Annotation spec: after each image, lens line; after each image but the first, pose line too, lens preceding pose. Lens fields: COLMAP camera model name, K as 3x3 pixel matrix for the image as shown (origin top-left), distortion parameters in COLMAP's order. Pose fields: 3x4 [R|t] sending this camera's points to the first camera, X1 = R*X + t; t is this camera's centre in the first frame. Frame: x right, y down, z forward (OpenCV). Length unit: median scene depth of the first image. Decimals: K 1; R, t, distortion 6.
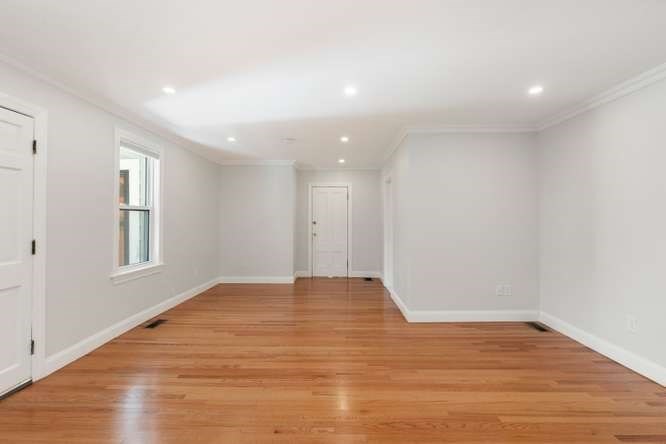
lens RADIAL K [[299.0, 0, 334.0], [0, 299.0, 225.1], [0, 0, 1]] dist [0.004021, 0.000308]
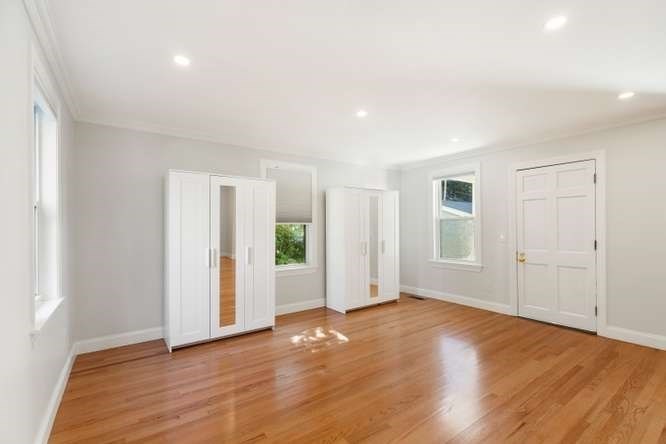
lens RADIAL K [[299.0, 0, 334.0], [0, 299.0, 225.1], [0, 0, 1]] dist [0.004021, 0.000308]
pose [[-0.815802, -0.003787, -0.578319, 0.784476], [-0.007251, 0.999967, 0.003681, -0.019611], [0.578286, 0.007196, -0.815803, 1.208967]]
